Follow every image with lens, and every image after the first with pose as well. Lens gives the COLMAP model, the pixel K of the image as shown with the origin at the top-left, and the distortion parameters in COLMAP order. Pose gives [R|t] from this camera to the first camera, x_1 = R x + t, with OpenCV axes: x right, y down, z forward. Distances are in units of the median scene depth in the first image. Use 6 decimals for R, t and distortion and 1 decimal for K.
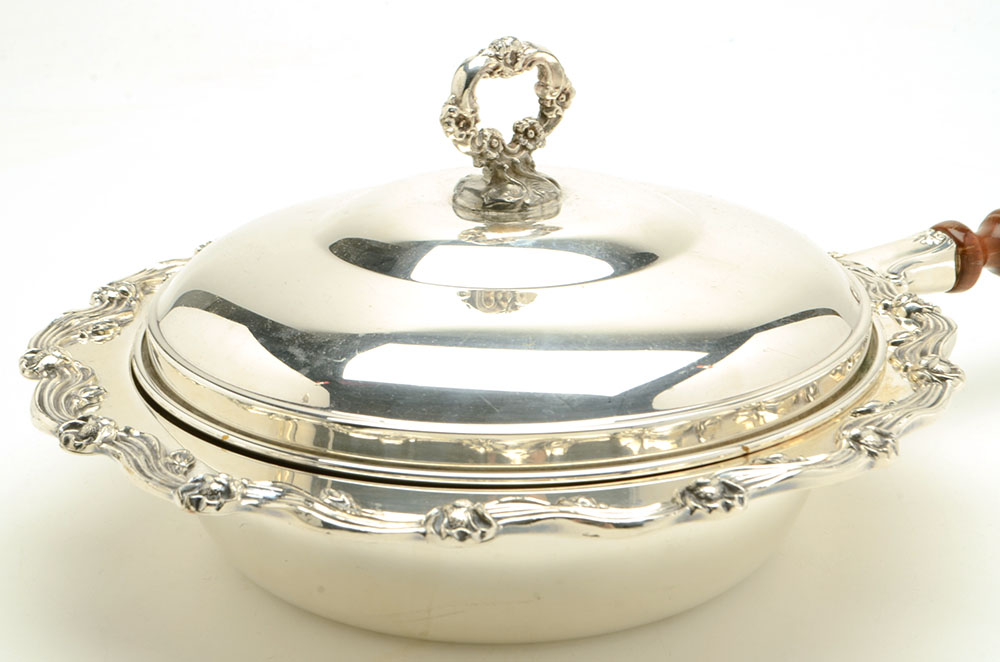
lens RADIAL K [[1977.2, 0, 500.5], [0, 1977.2, 335.3], [0, 0, 1]] dist [0.017221, 0.000000]
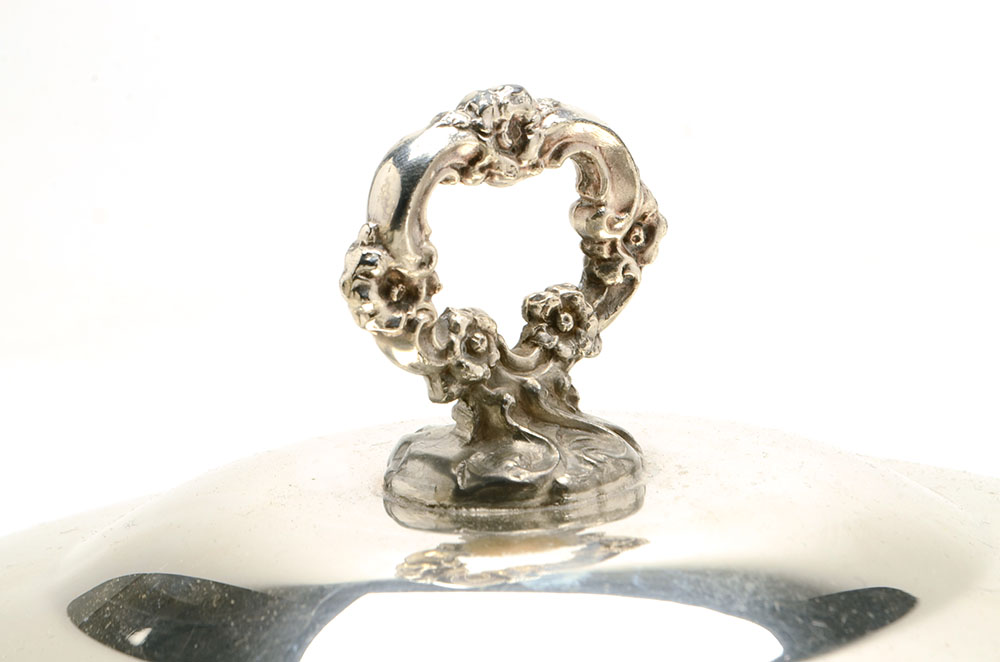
lens RADIAL K [[2289.0, 0, 502.9], [0, 2289.0, 329.3], [0, 0, 1]] dist [-0.615086, 0.000000]
pose [[0.999402, -0.032615, -0.011508, 0.007541], [0.030373, 0.986810, -0.159008, -0.023637], [0.016542, 0.158564, 0.987210, 0.527071]]
